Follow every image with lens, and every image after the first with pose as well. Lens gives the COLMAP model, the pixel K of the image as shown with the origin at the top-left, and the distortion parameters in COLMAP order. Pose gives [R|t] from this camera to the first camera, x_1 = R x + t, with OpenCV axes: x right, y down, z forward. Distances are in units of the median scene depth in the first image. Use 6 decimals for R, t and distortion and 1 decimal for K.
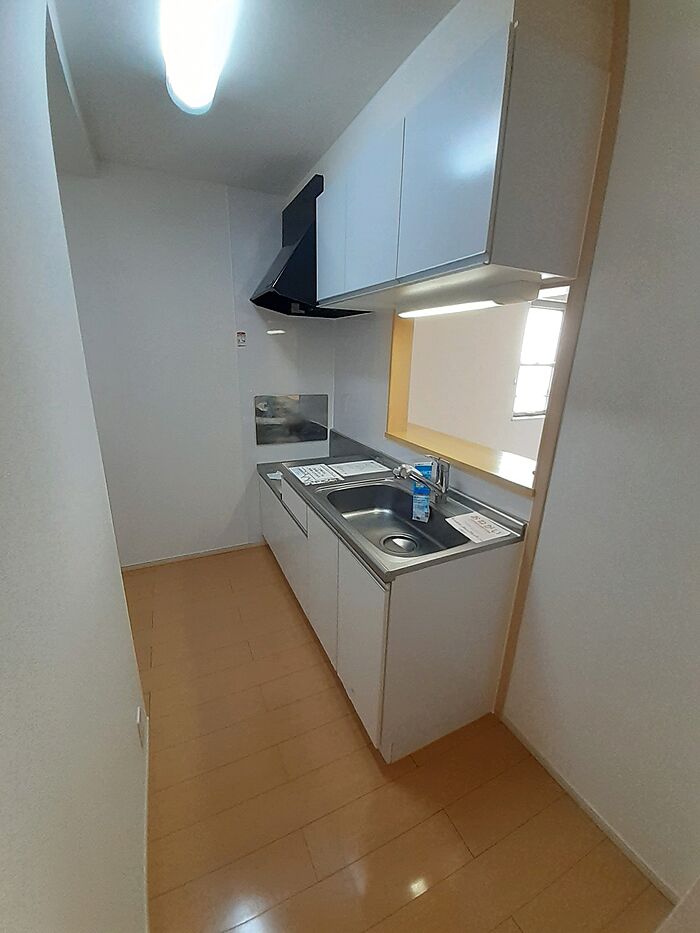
lens RADIAL K [[373.1, 0, 350.0], [0, 373.1, 466.5], [0, 0, 1]] dist [0.000613, -0.012694]
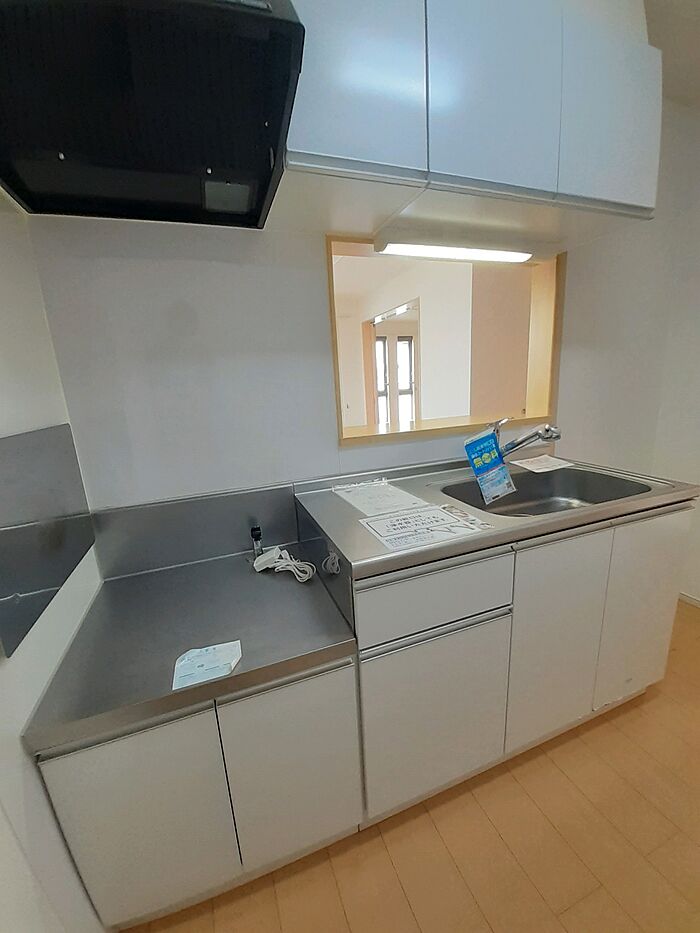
lens RADIAL K [[373.1, 0, 350.0], [0, 373.1, 466.5], [0, 0, 1]] dist [0.000613, -0.012694]
pose [[0.094405, -0.254917, 0.962343, -0.380988], [0.342412, 0.915998, 0.209051, -0.128482], [-0.934795, 0.309782, 0.173761, 0.648467]]
